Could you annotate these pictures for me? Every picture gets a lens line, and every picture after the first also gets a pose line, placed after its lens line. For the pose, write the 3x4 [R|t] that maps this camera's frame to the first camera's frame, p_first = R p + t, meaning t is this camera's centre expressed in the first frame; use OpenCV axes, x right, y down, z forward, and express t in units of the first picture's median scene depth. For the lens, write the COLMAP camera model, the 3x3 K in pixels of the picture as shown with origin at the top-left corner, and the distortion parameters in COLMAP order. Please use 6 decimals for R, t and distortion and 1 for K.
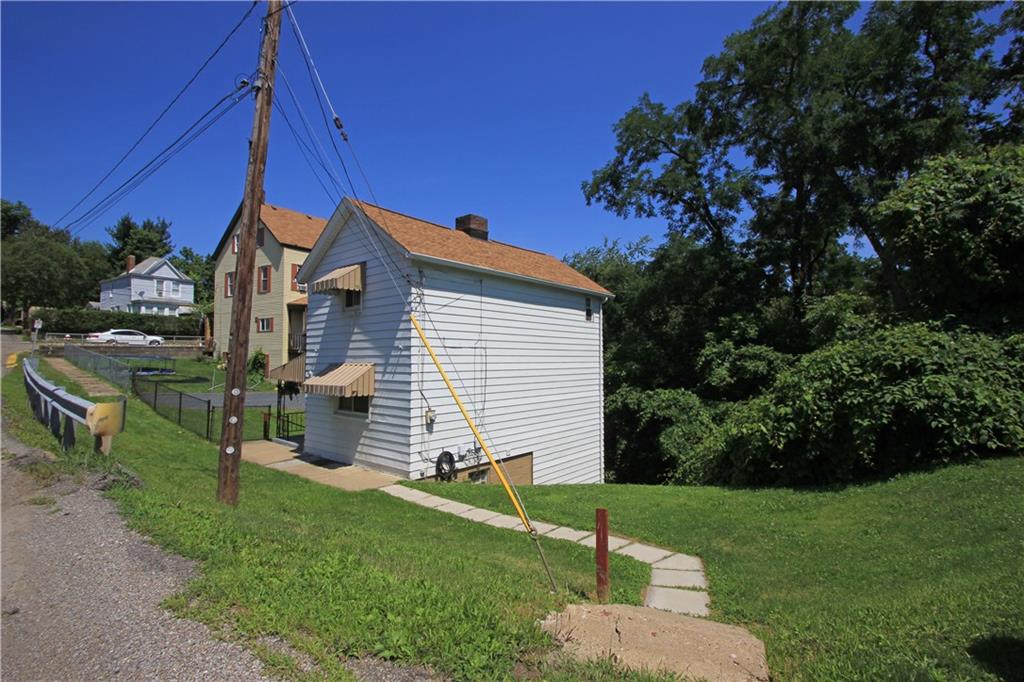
lens RADIAL K [[468.2, 0, 519.6], [0, 468.2, 336.8], [0, 0, 1]] dist [-0.001678, -0.009346]
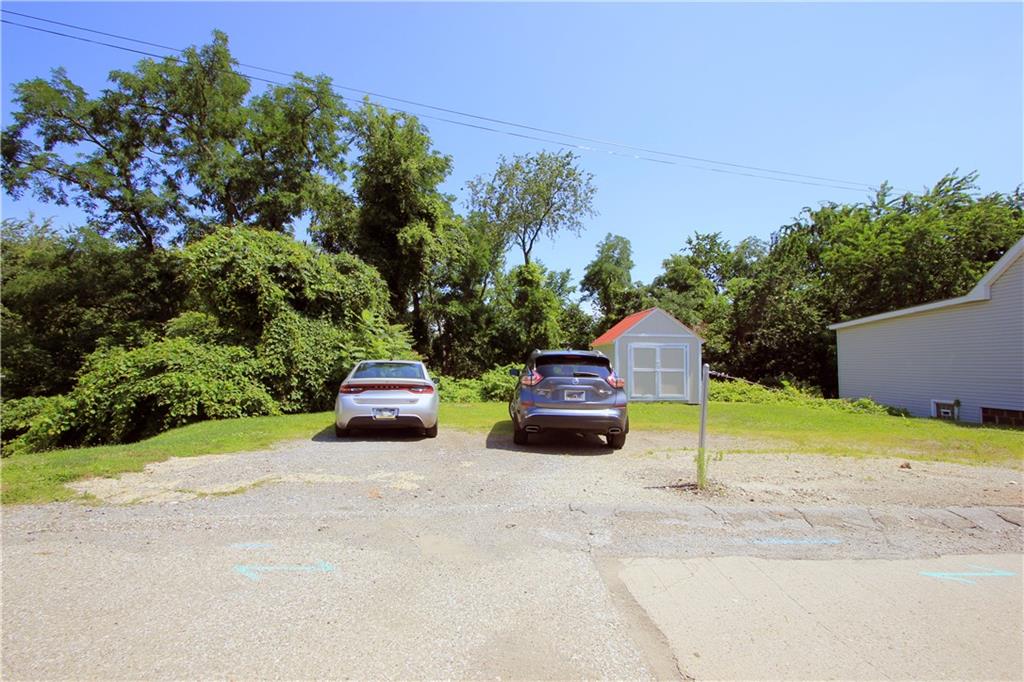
lens RADIAL K [[468.2, 0, 519.6], [0, 468.2, 336.8], [0, 0, 1]] dist [-0.001678, -0.009346]
pose [[0.584533, 0.043840, 0.810185, 0.094904], [-0.030749, 0.999019, -0.031873, -0.005281], [-0.810787, -0.006282, 0.585307, -0.237896]]
